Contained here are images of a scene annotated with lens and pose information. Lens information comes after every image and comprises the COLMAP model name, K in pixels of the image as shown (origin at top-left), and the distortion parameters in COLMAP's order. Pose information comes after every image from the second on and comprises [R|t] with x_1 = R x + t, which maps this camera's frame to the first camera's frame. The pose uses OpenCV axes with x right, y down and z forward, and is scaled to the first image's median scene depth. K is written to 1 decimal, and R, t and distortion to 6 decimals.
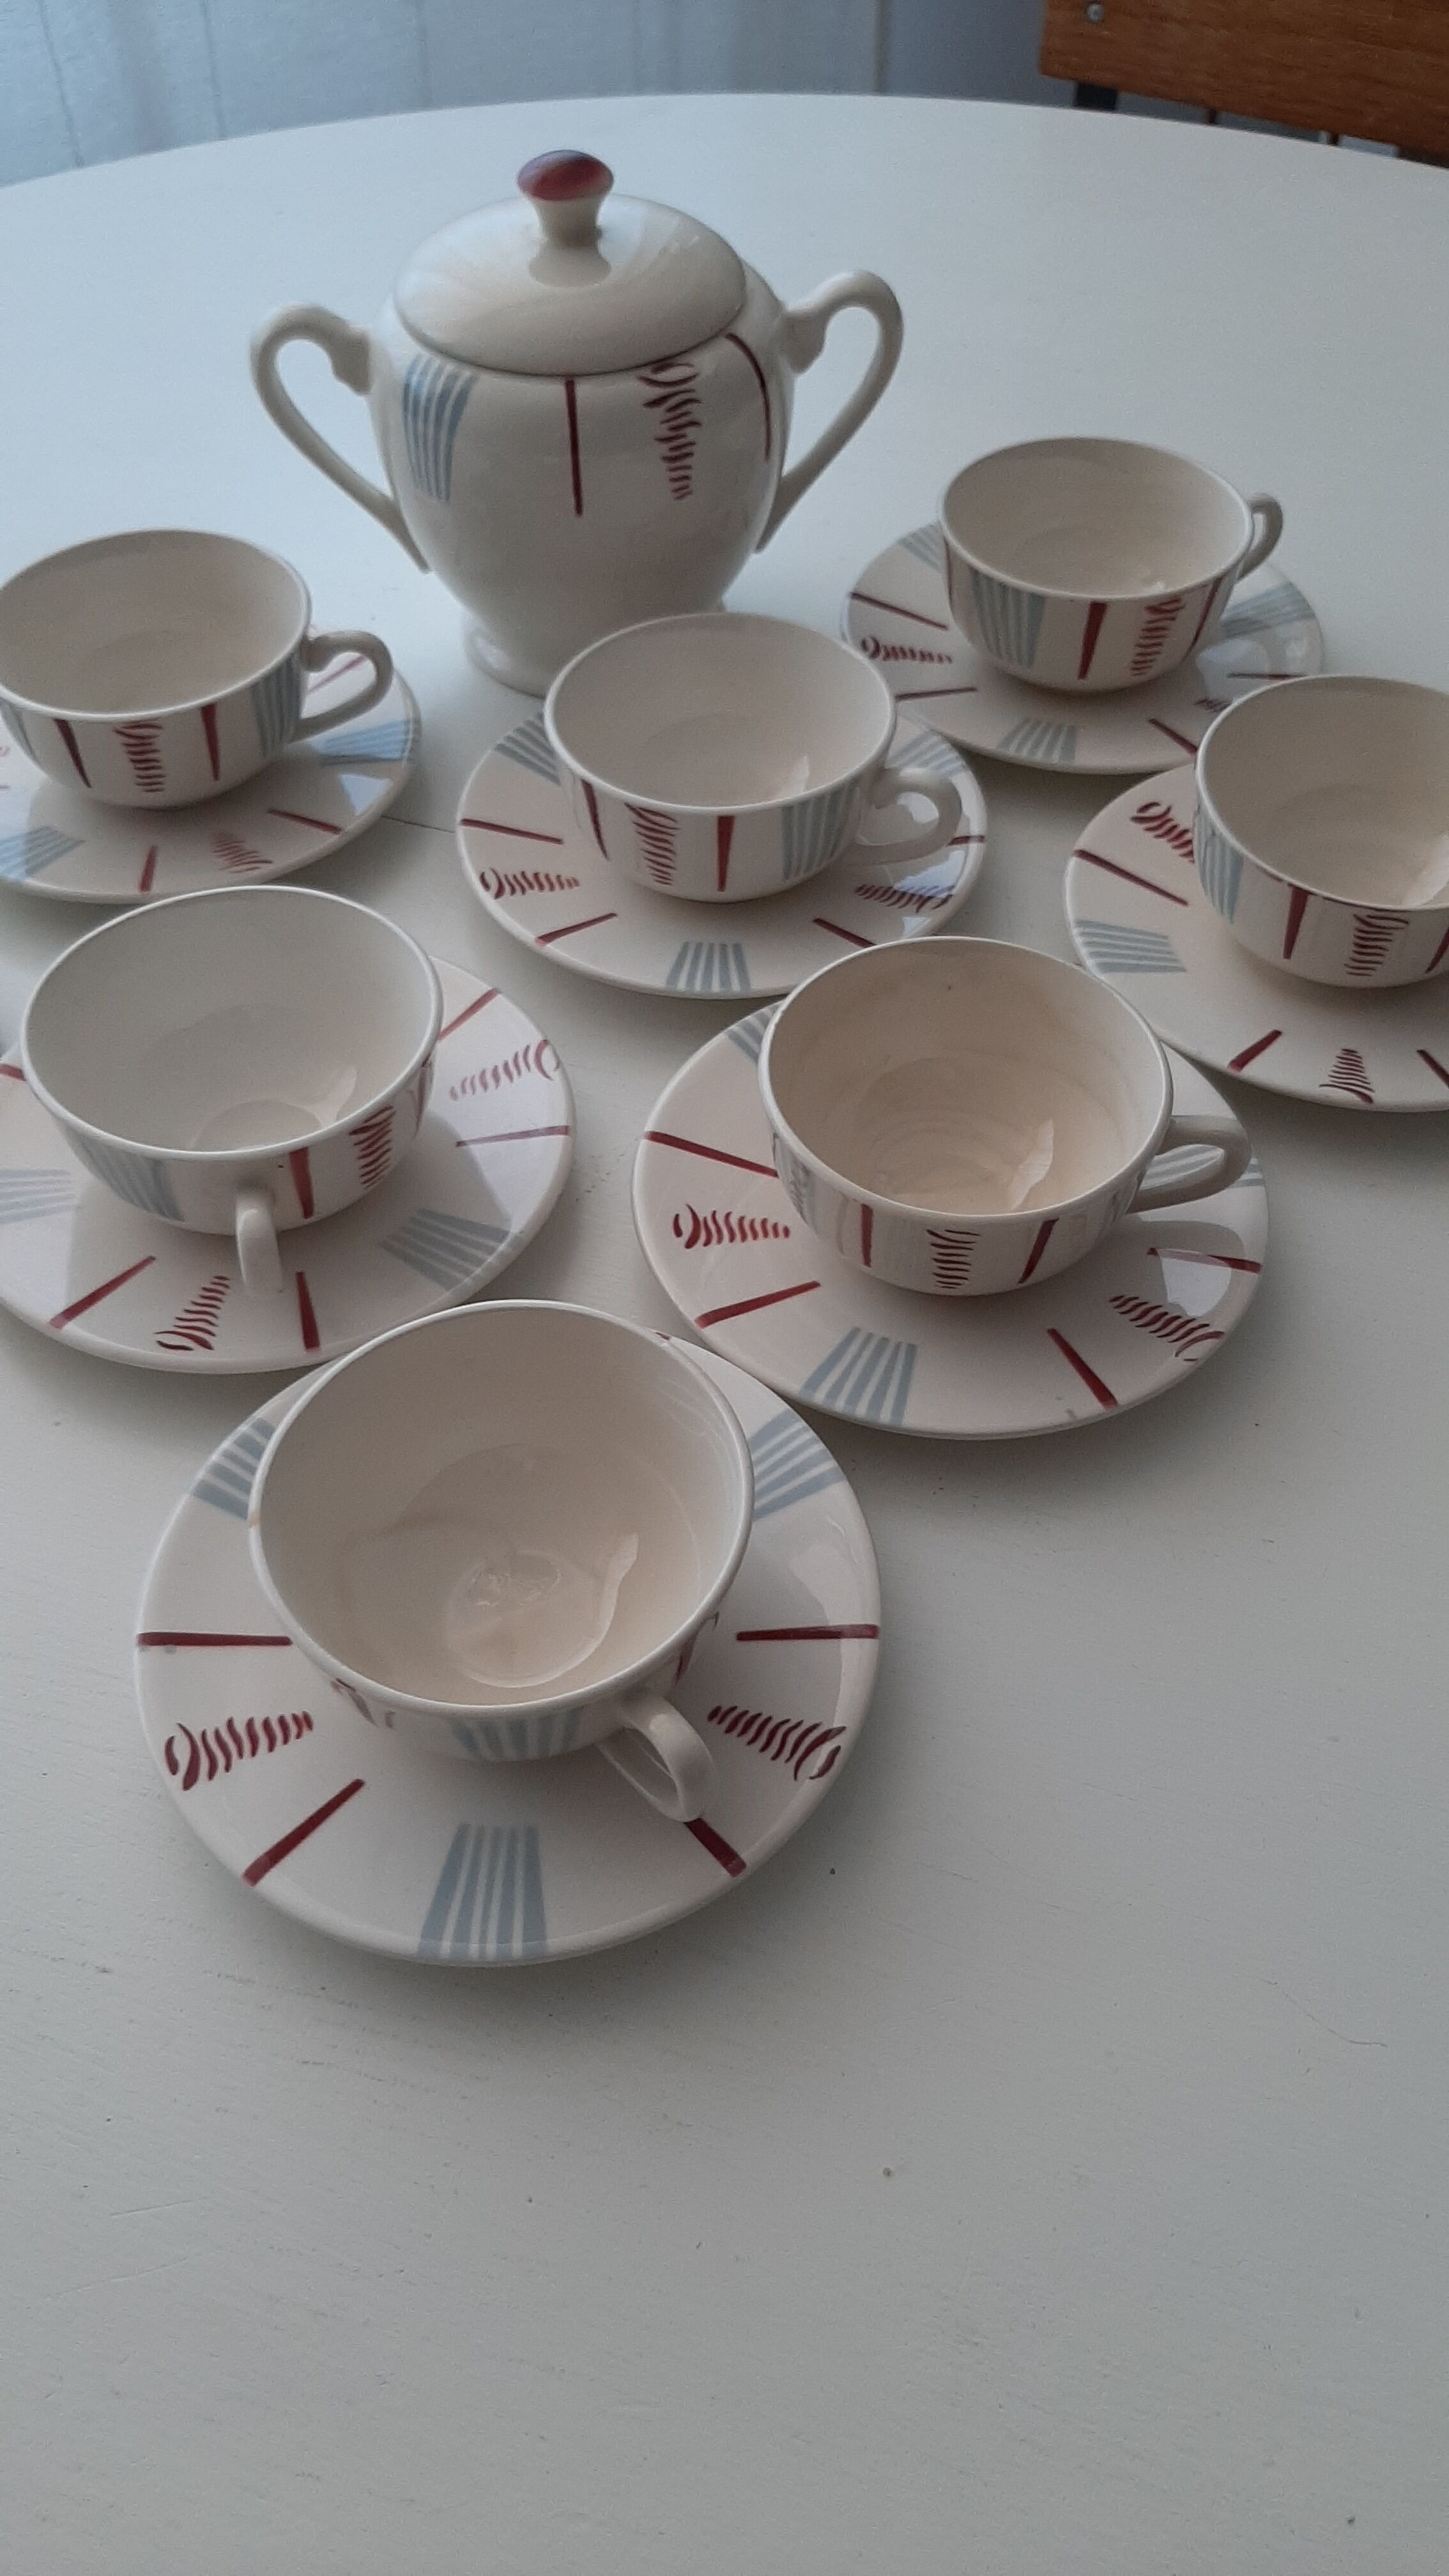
lens RADIAL K [[2047.4, 0, 724.5], [0, 2047.4, 1288.0], [0, 0, 1]] dist [0.010170, -0.002435]
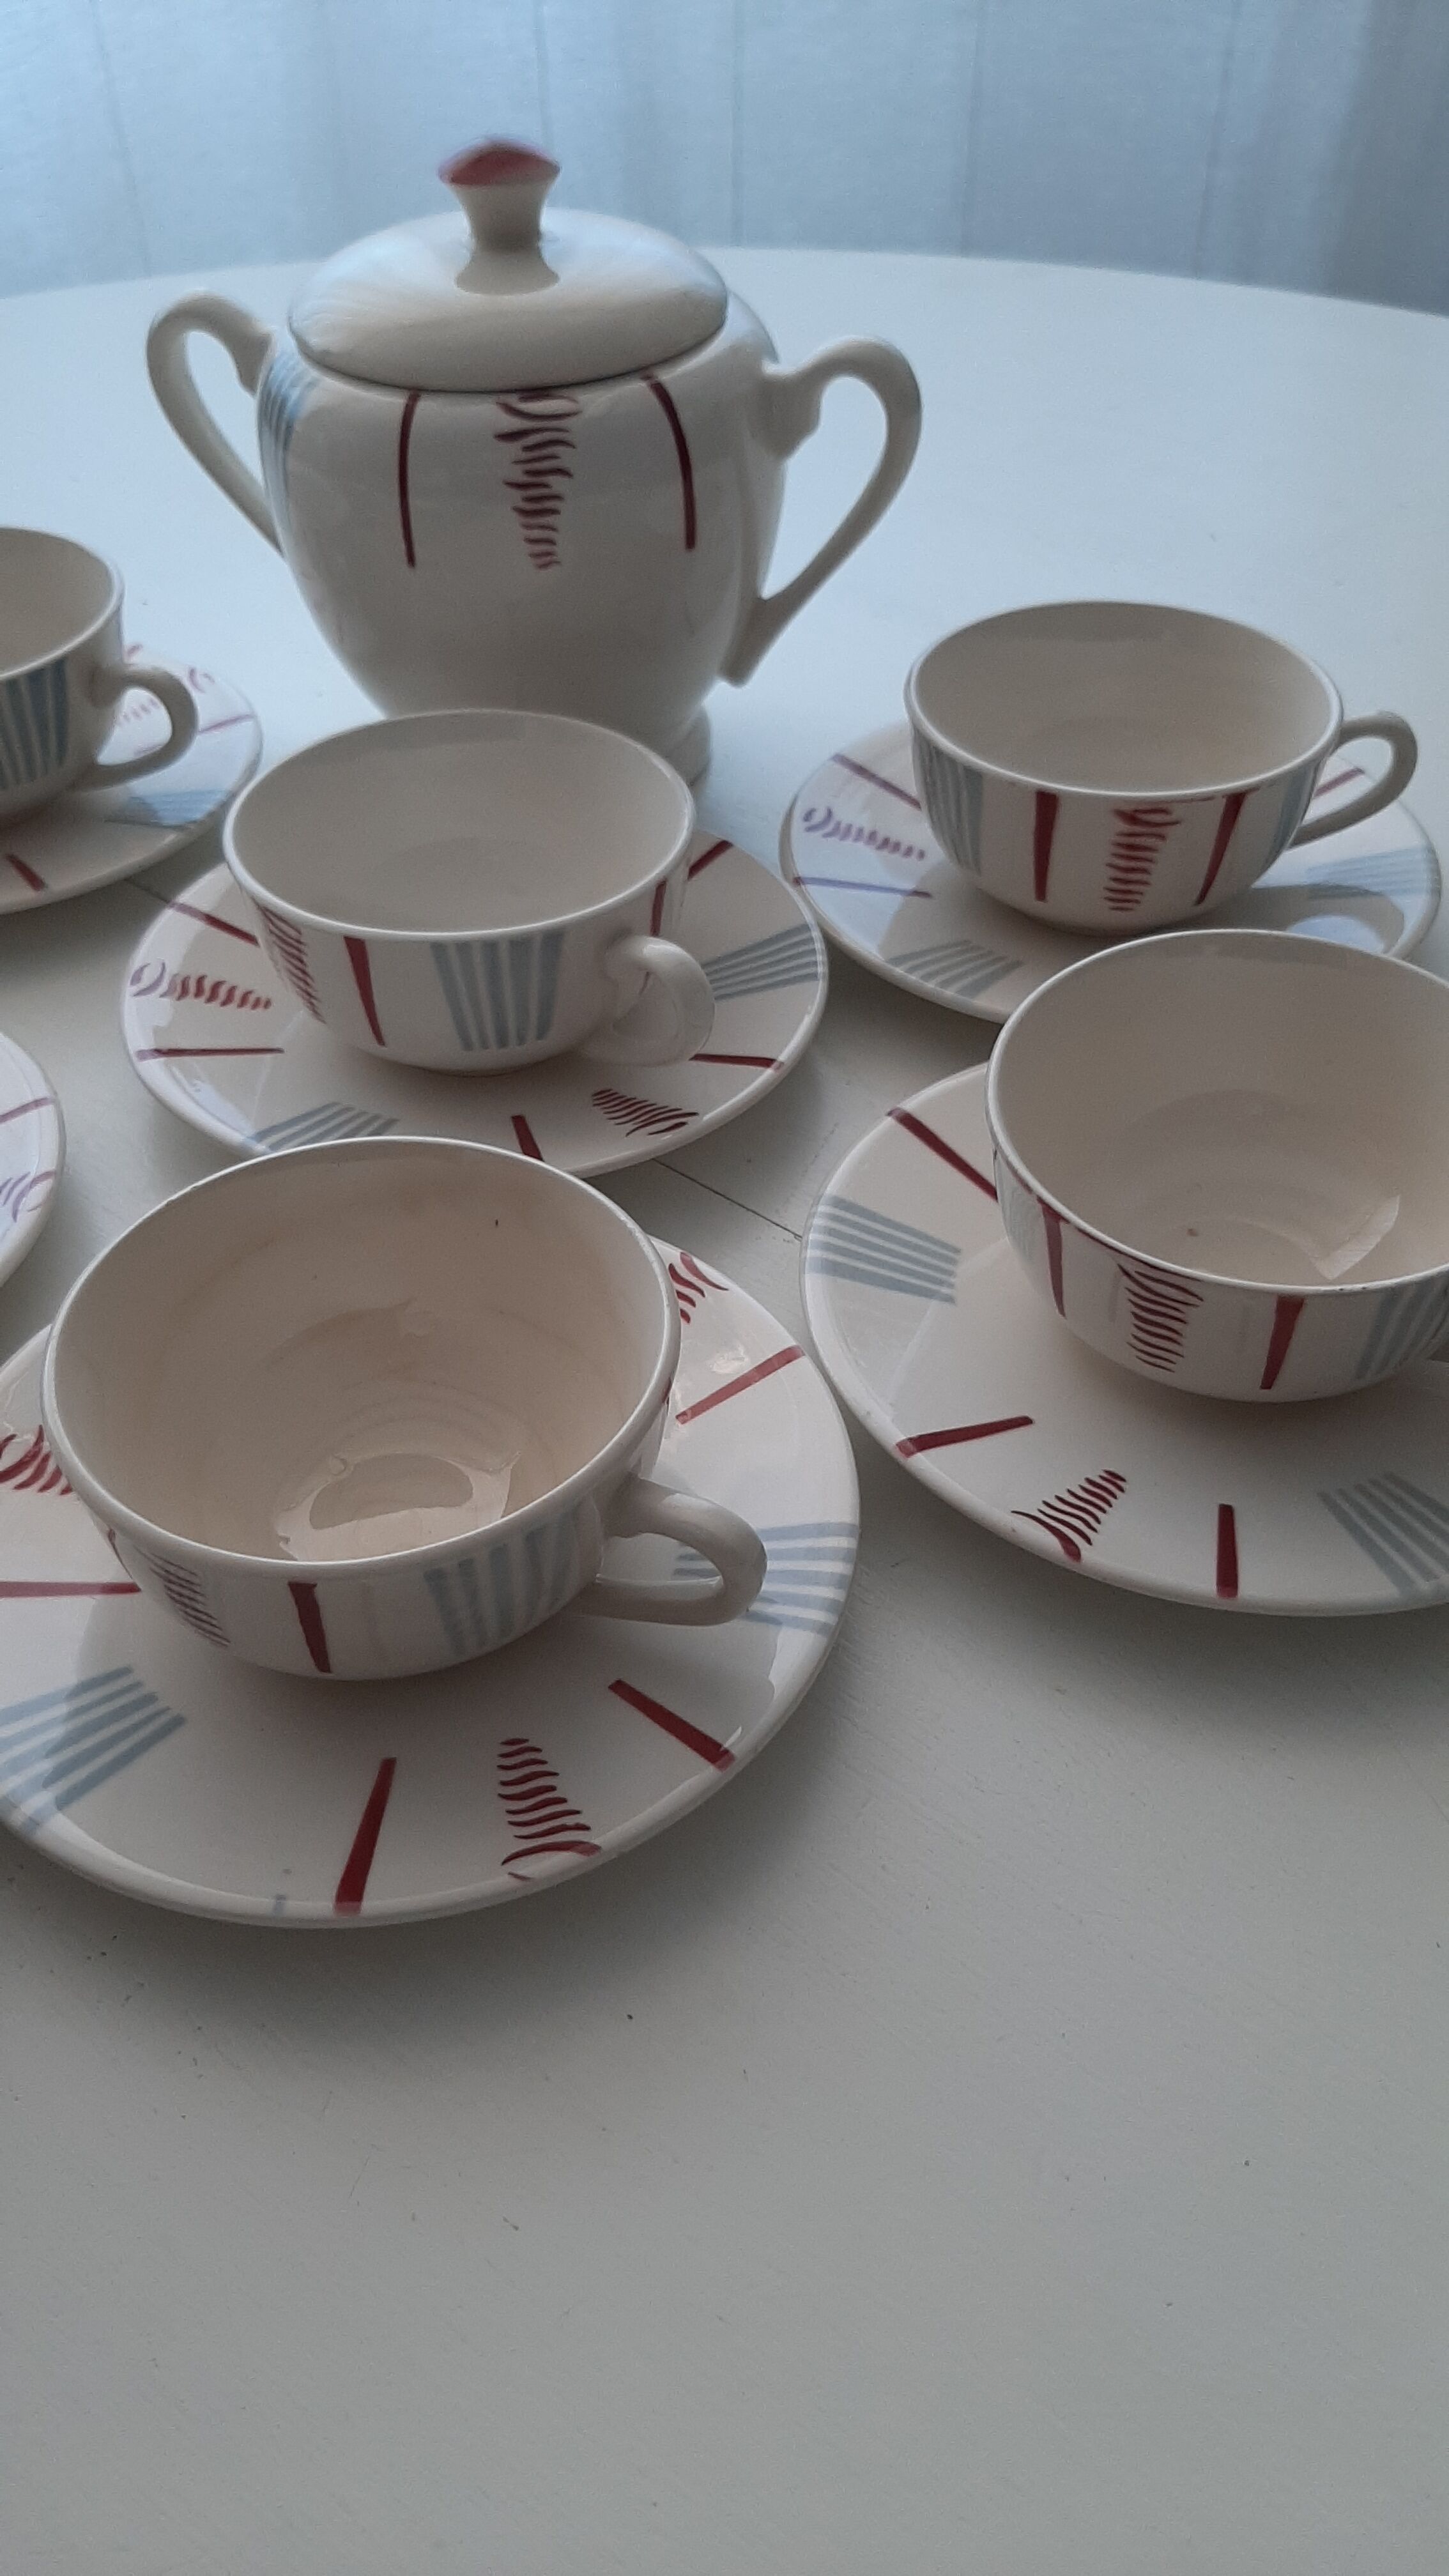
lens RADIAL K [[2047.4, 0, 724.5], [0, 2047.4, 1288.0], [0, 0, 1]] dist [0.010170, -0.002435]
pose [[0.932070, 0.241033, -0.270459, 0.323972], [-0.272860, 0.958163, -0.086431, -0.077139], [0.238312, 0.154358, 0.958844, 0.320931]]
